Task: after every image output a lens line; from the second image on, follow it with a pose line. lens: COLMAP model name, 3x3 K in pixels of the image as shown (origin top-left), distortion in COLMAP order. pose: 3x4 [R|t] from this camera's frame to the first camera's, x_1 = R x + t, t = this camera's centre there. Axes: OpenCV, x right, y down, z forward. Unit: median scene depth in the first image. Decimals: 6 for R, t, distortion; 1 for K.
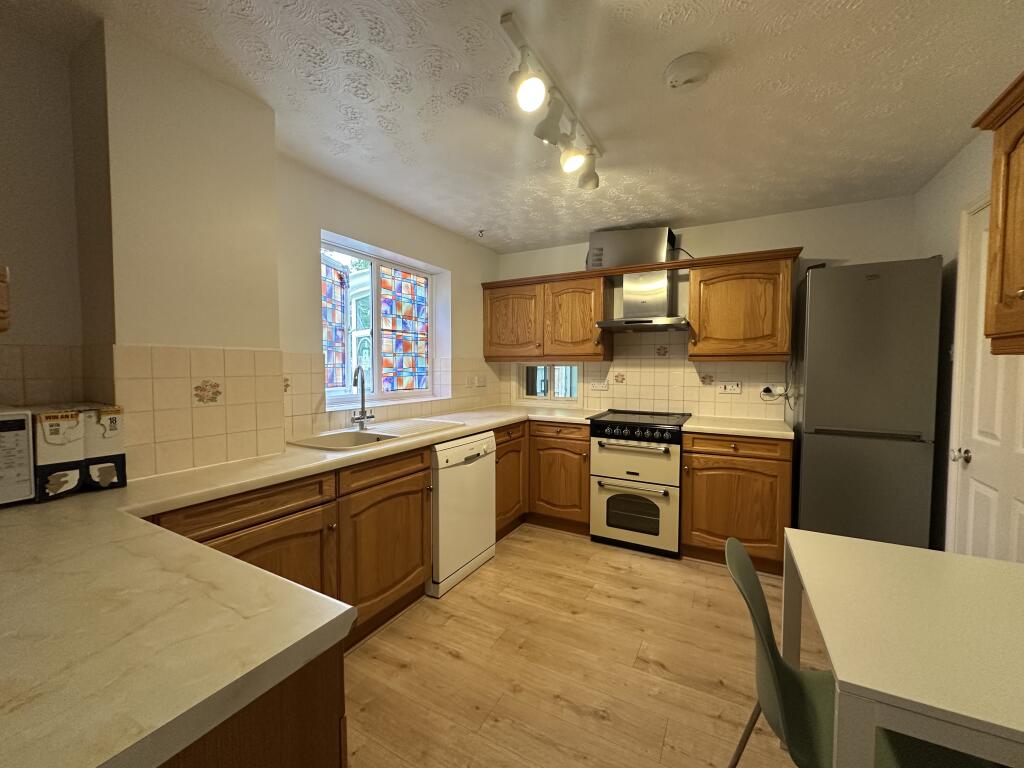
lens RADIAL K [[408.3, 0, 512.2], [0, 408.3, 384.5], [0, 0, 1]] dist [-0.000895, 0.000072]
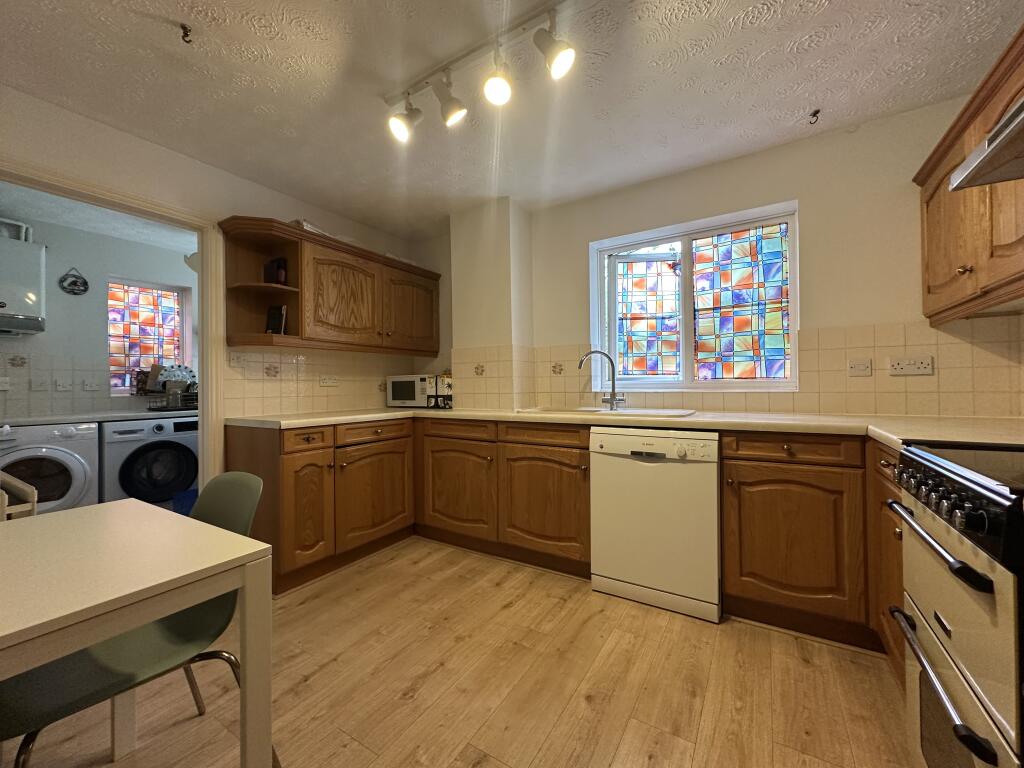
lens RADIAL K [[408.3, 0, 512.1], [0, 408.3, 383.3], [0, 0, 1]] dist [-0.000895, 0.000072]
pose [[-0.053926, -0.006506, -0.998524, 0.713970], [-0.033289, 0.999435, -0.004714, 0.052088], [0.997990, 0.032985, -0.054112, 0.781531]]
